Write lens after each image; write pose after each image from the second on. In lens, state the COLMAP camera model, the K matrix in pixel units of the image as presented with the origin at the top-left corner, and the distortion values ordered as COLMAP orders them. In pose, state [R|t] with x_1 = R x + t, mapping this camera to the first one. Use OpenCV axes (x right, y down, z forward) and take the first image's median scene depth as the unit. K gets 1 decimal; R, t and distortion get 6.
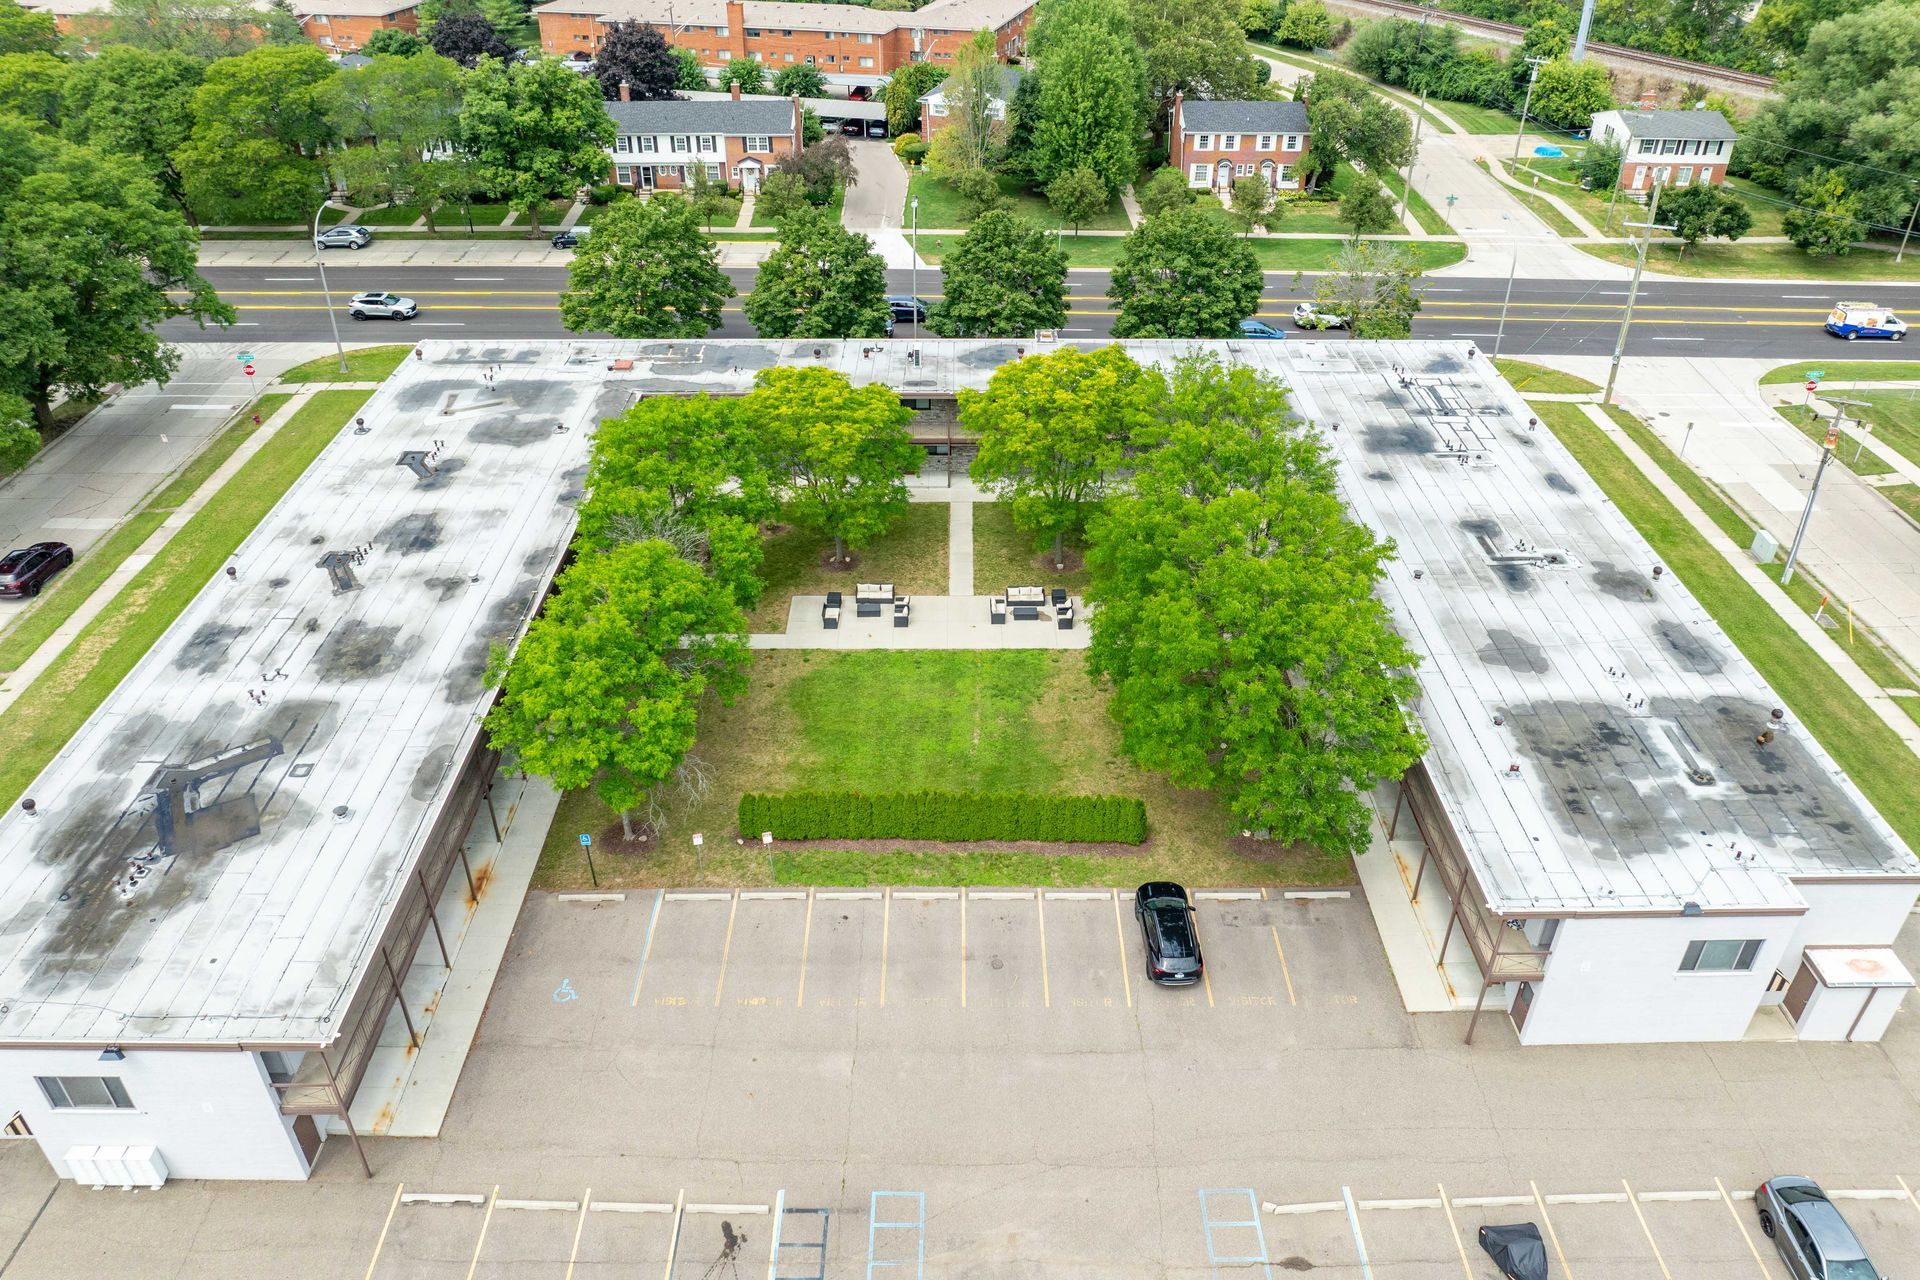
lens RADIAL K [[1339.1, 0, 963.8], [0, 1339.1, 636.3], [0, 0, 1]] dist [-0.048235, 0.012878]
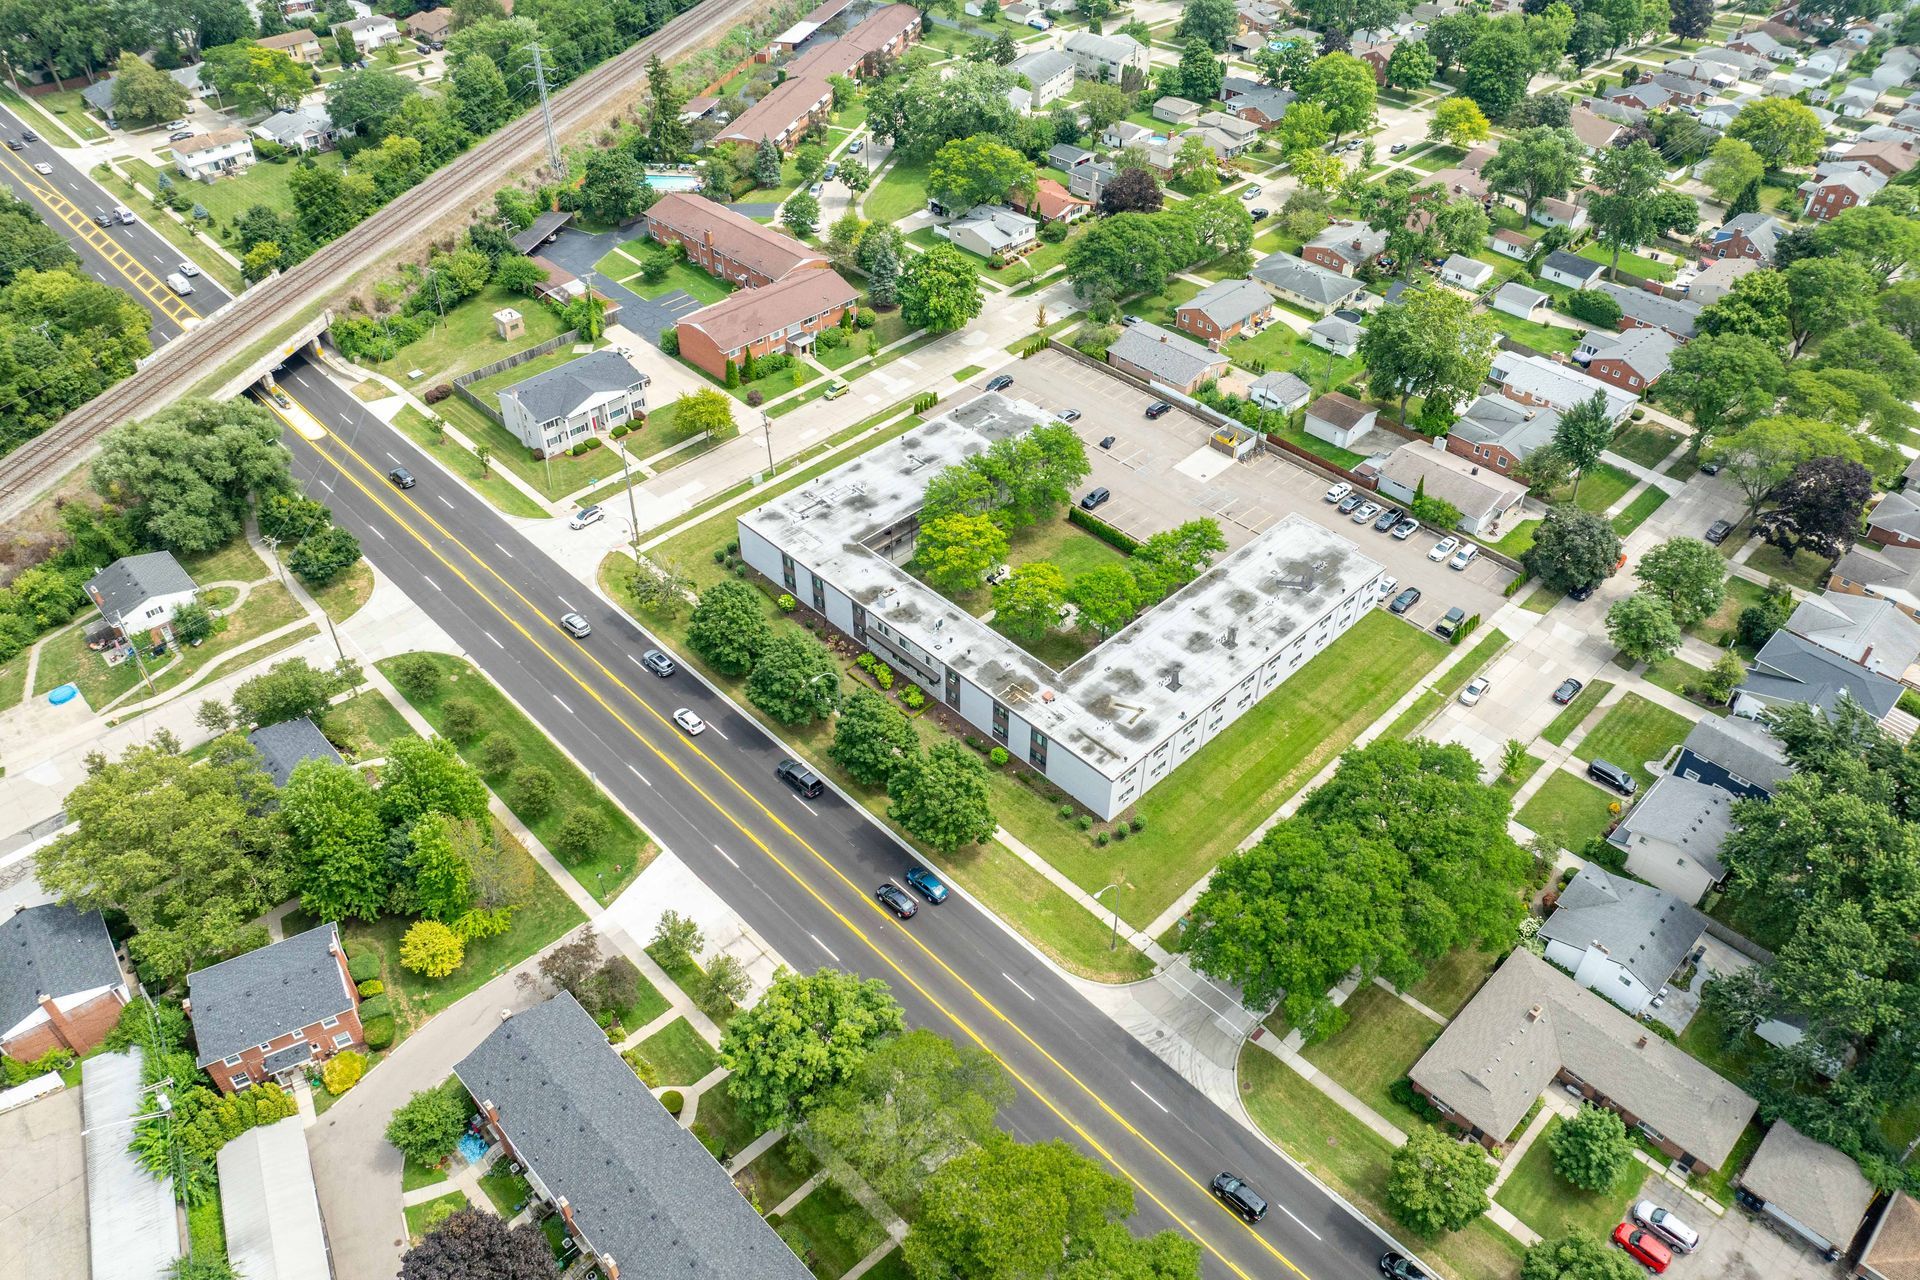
lens RADIAL K [[1339.1, 0, 964.8], [0, 1339.1, 624.9], [0, 0, 1]] dist [-0.048235, 0.012878]
pose [[-0.691791, -0.471718, 0.546724, -1.360590], [0.395120, 0.386446, 0.833390, -2.187768], [-0.604404, 0.792554, -0.080954, 1.334819]]
